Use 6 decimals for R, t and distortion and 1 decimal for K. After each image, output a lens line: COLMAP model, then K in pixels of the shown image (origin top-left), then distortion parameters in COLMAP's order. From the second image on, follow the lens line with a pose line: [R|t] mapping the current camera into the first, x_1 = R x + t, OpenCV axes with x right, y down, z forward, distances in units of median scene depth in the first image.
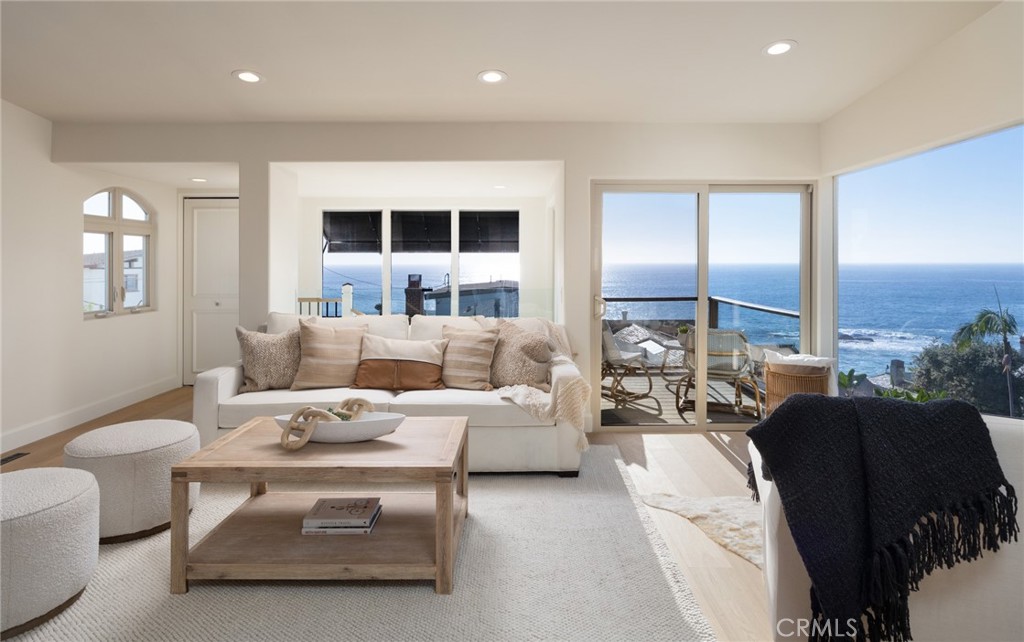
lens RADIAL K [[554.7, 0, 517.1], [0, 554.7, 266.6], [0, 0, 1]] dist [0.004863, -0.001607]
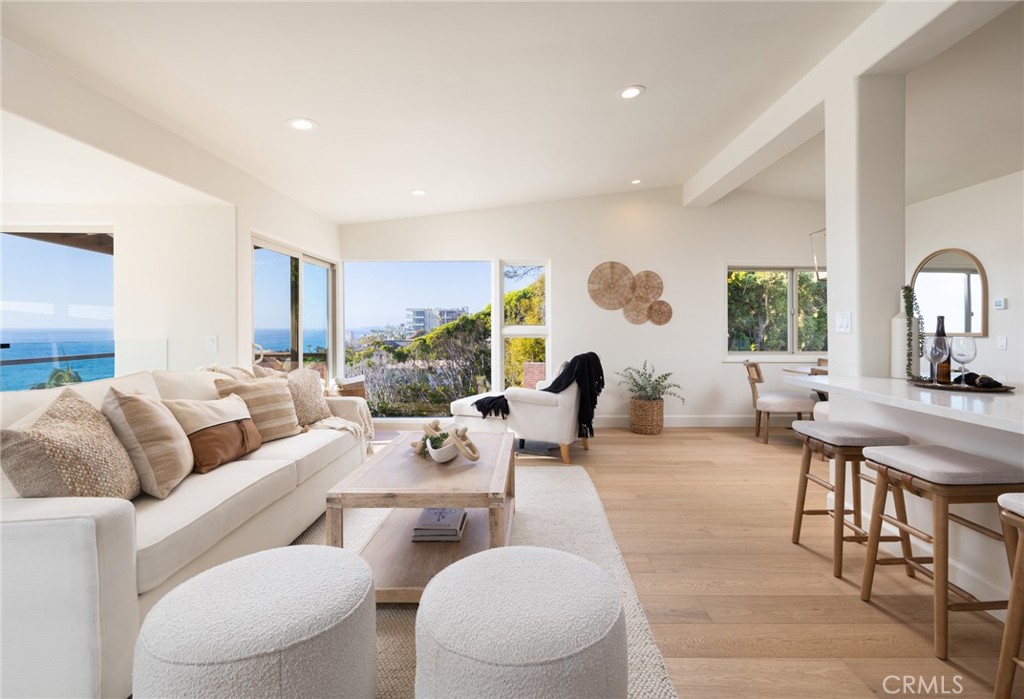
lens RADIAL K [[468.0, 0, 535.9], [0, 468.0, 327.2], [0, 0, 1]] dist [0.000443, -0.000812]
pose [[-0.013199, 0.004769, 0.999902, -0.093093], [0.002561, 0.999986, -0.004736, 0.003707], [-0.999910, 0.002498, -0.013211, 0.059901]]
